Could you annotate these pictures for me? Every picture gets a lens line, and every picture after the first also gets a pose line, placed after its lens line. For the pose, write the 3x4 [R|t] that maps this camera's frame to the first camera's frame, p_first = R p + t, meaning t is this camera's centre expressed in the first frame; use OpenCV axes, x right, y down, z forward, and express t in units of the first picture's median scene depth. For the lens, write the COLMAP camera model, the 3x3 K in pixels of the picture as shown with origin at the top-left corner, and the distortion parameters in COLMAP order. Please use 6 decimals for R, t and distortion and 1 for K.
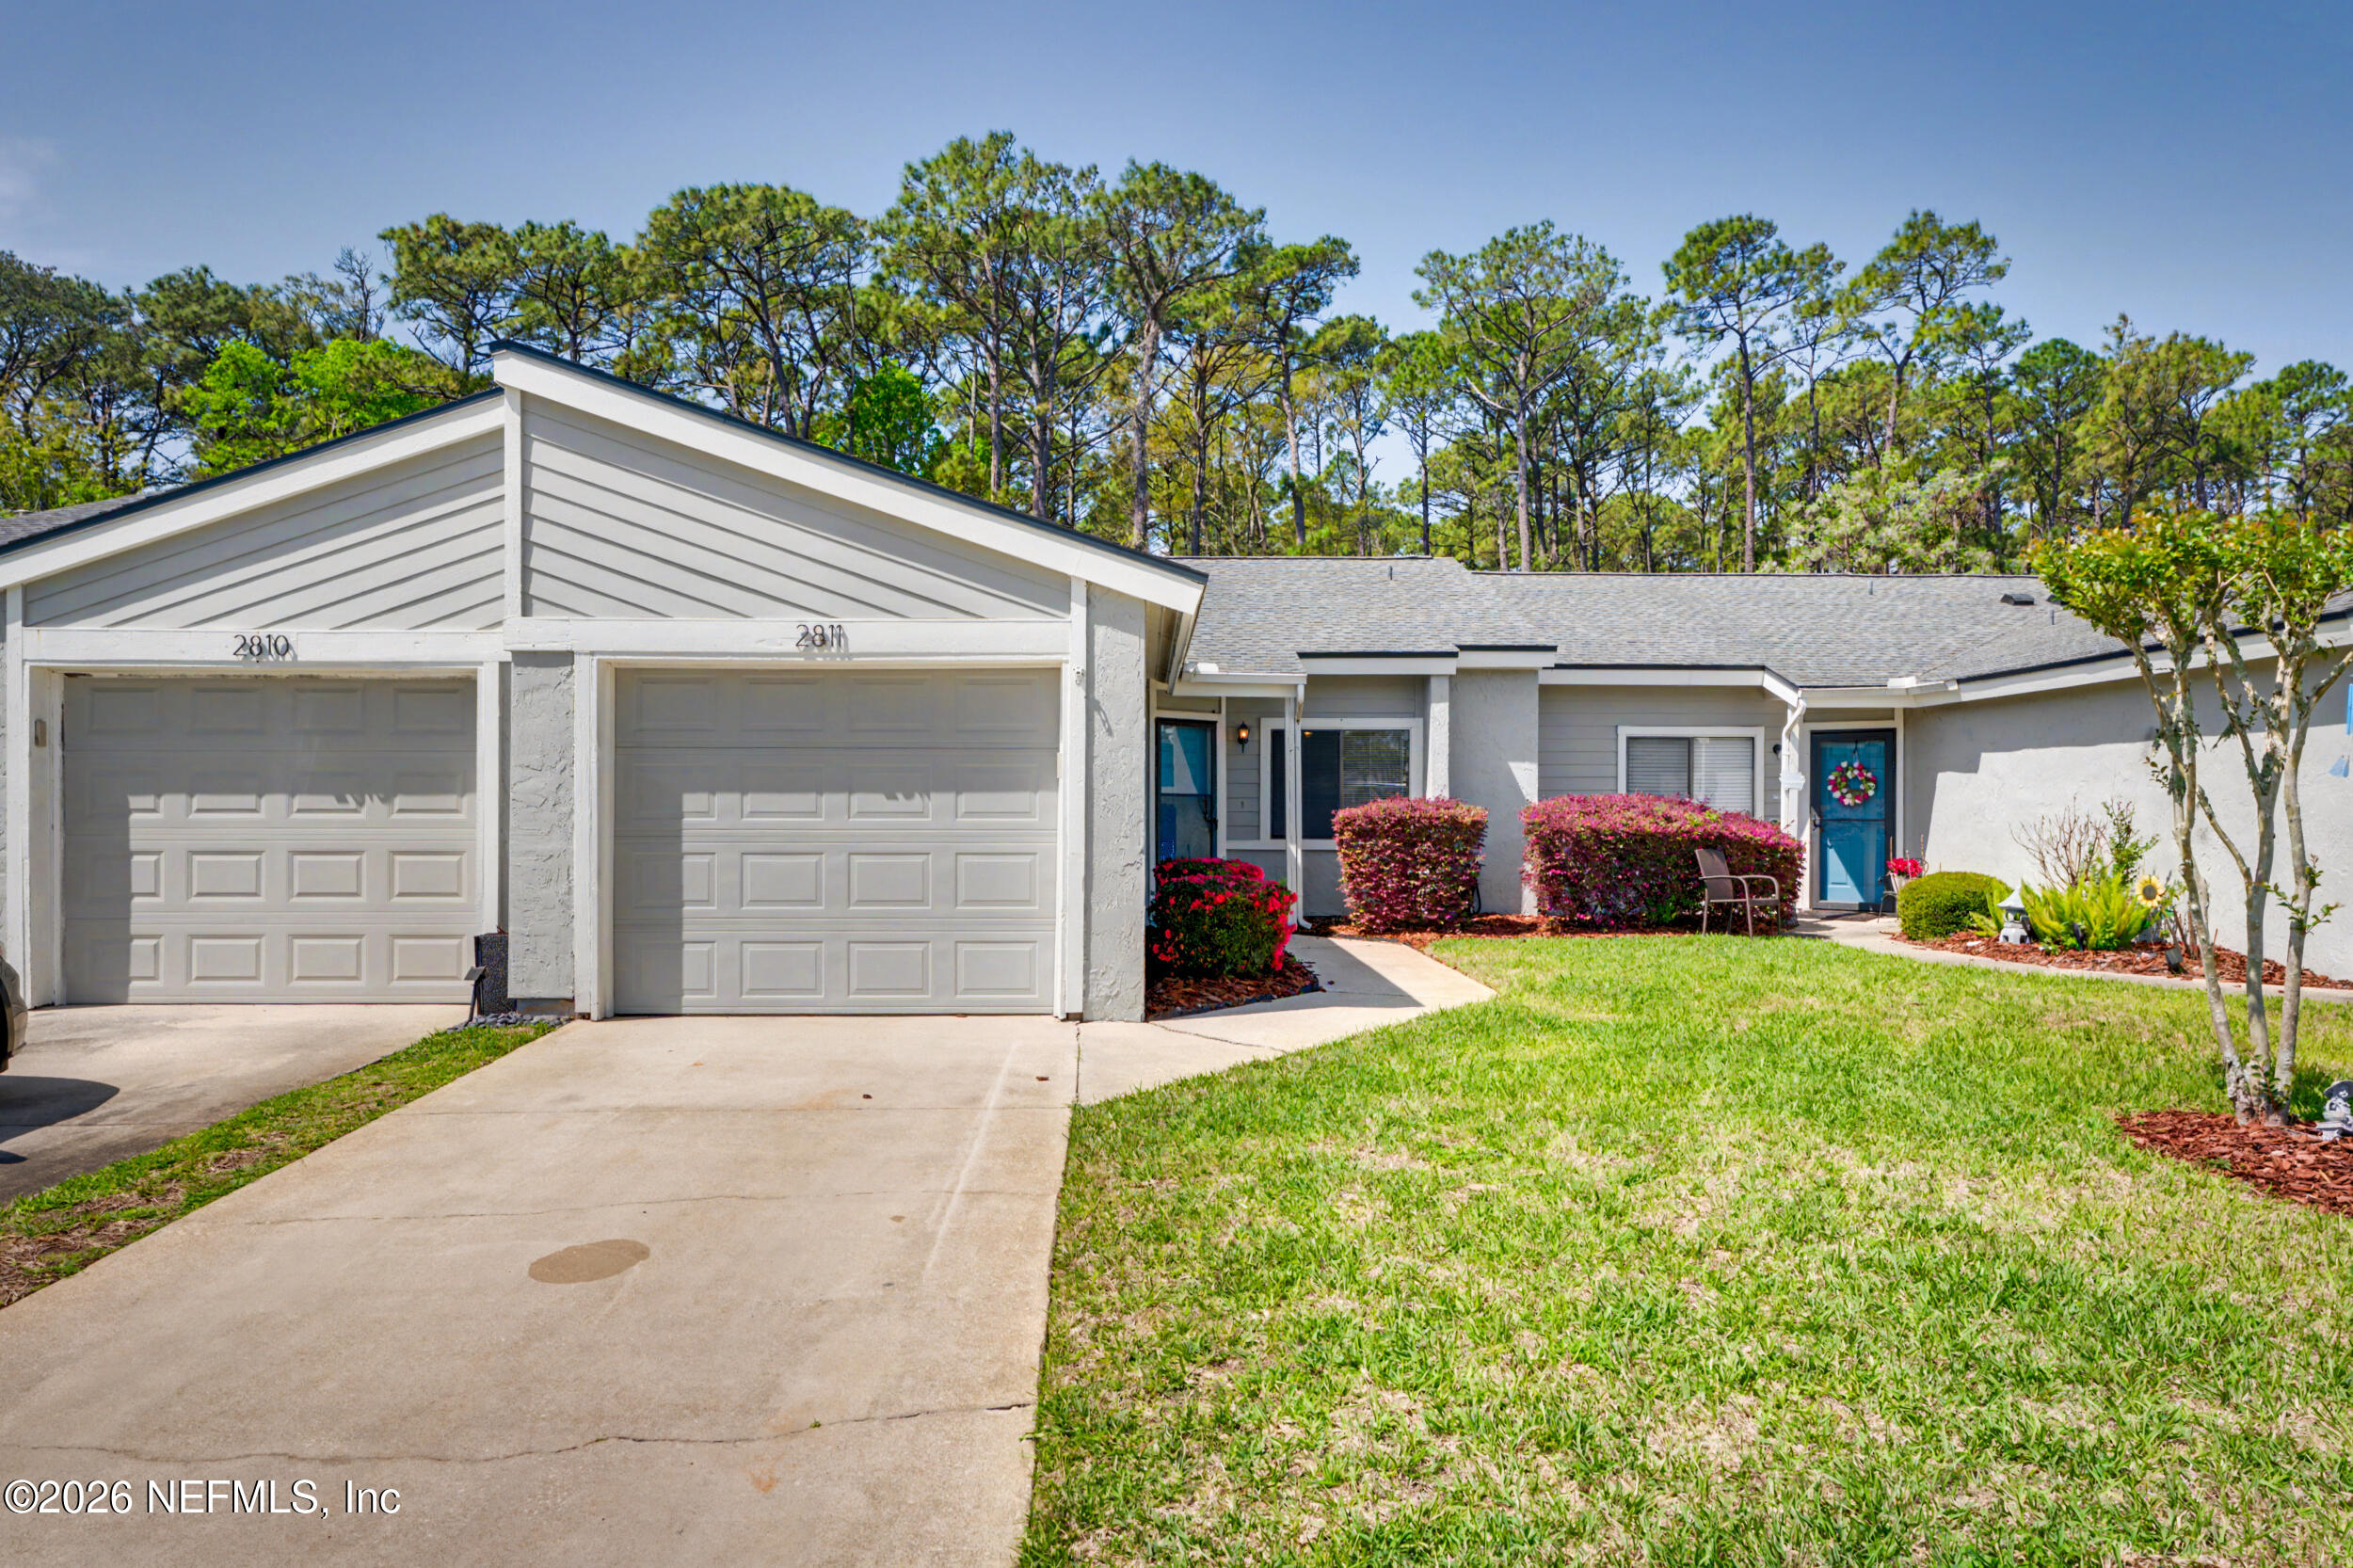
lens RADIAL K [[1370.6, 0, 1176.2], [0, 1370.6, 799.6], [0, 0, 1]] dist [0.000813, 0.000431]
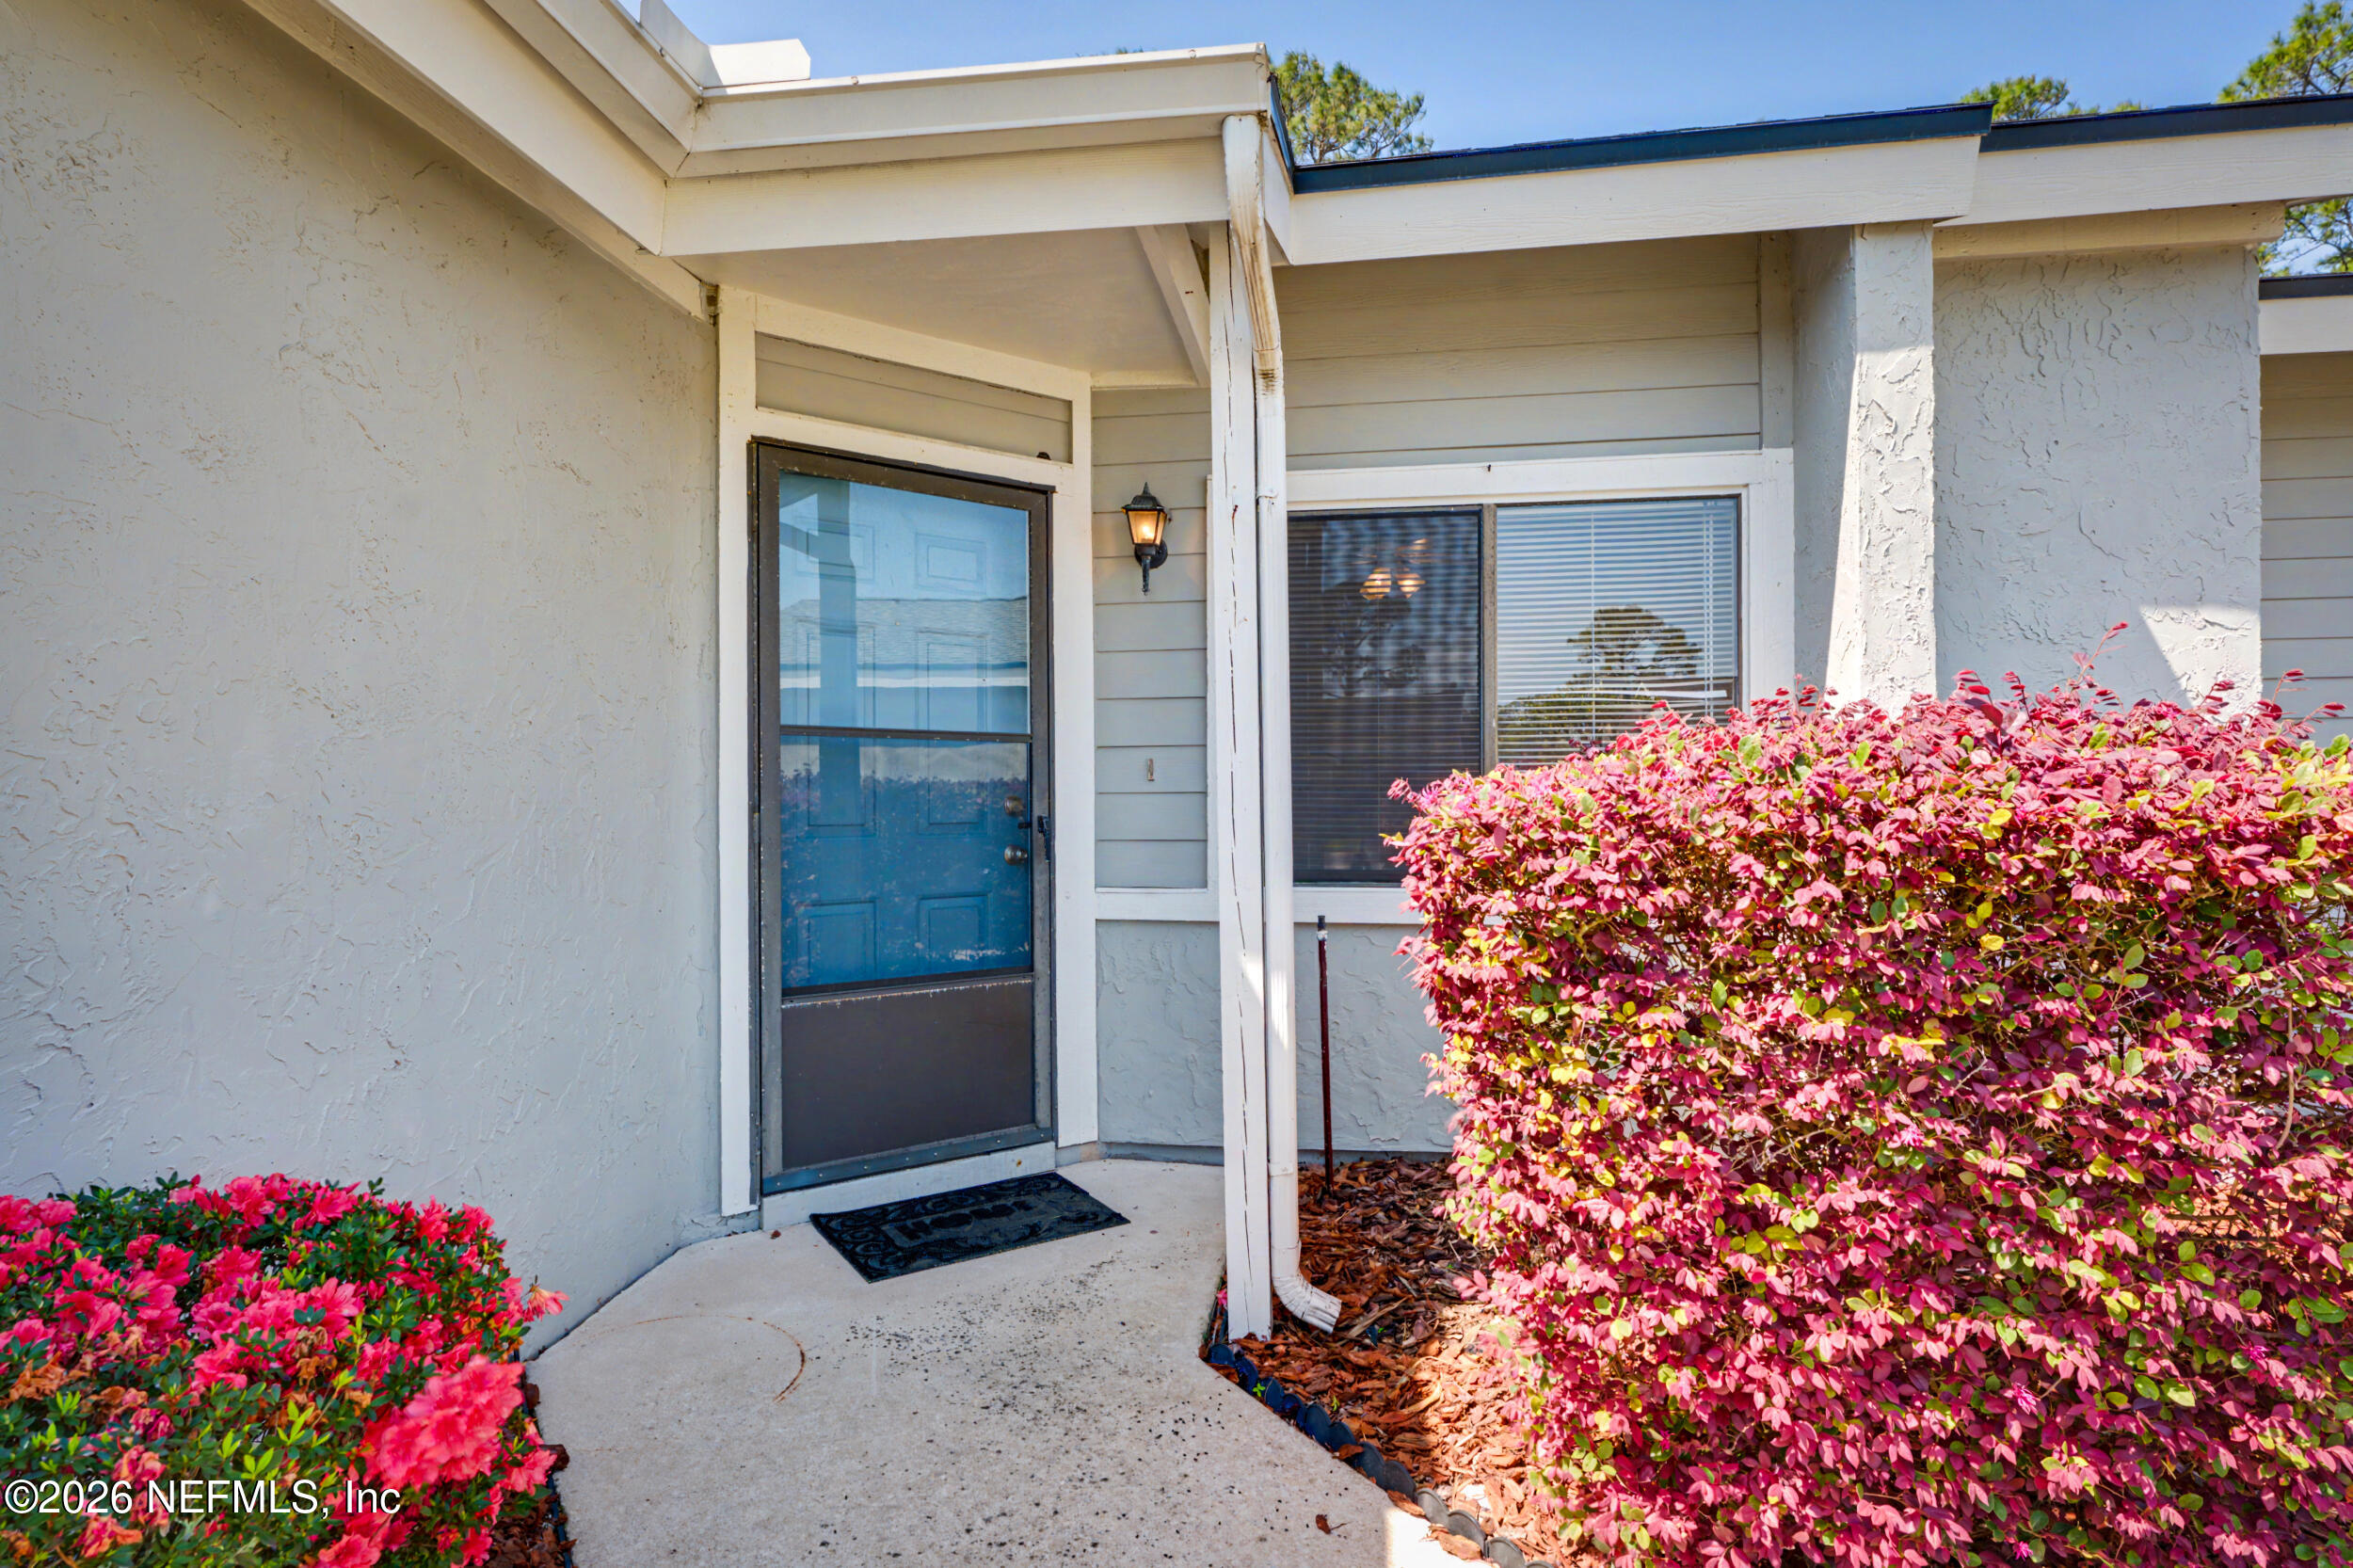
lens RADIAL K [[1348.2, 0, 1169.7], [0, 1348.2, 786.9], [0, 0, 1]] dist [-0.004444, -0.000459]
pose [[0.990658, -0.009809, -0.136016, 0.181208], [0.010024, 0.999949, 0.000896, 0.013384], [0.136001, -0.002251, 0.990706, 1.399910]]
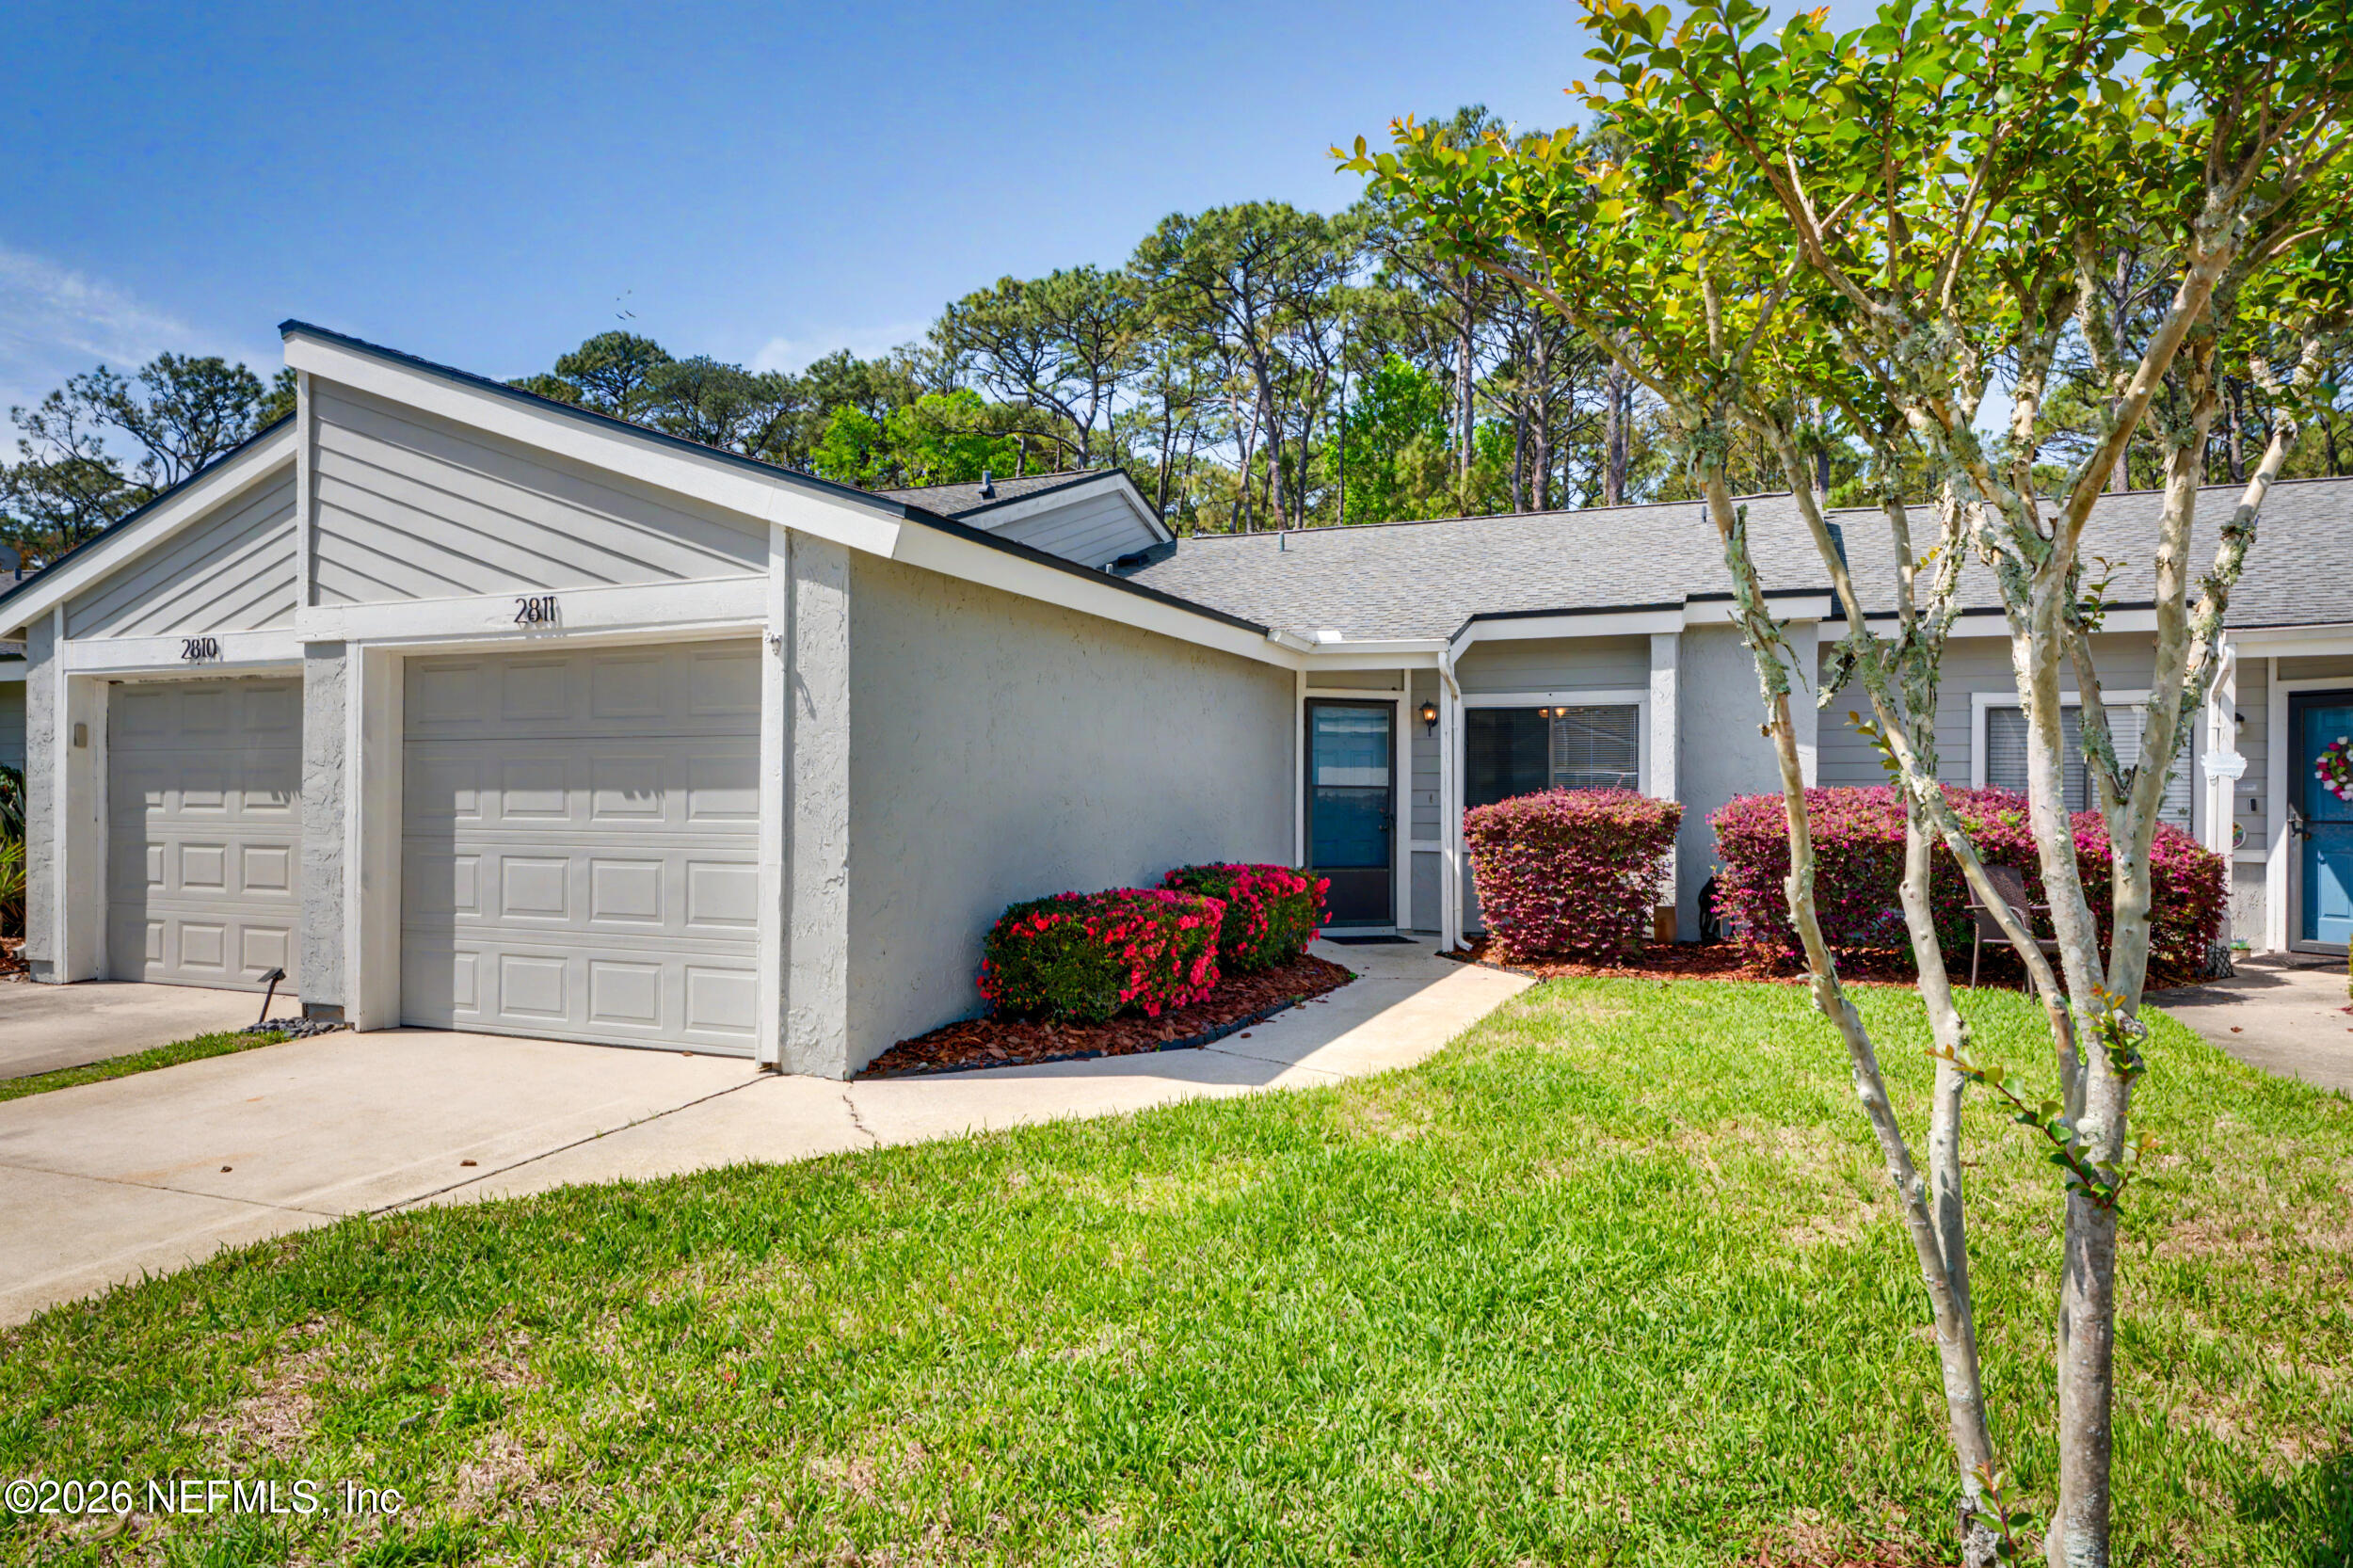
lens RADIAL K [[1348.2, 0, 1169.7], [0, 1348.2, 786.9], [0, 0, 1]] dist [-0.004444, -0.000459]
pose [[0.926187, -0.001451, -0.377061, 0.417921], [0.001126, 0.999999, -0.001081, -0.005042], [0.377063, 0.000577, 0.926188, 0.336922]]
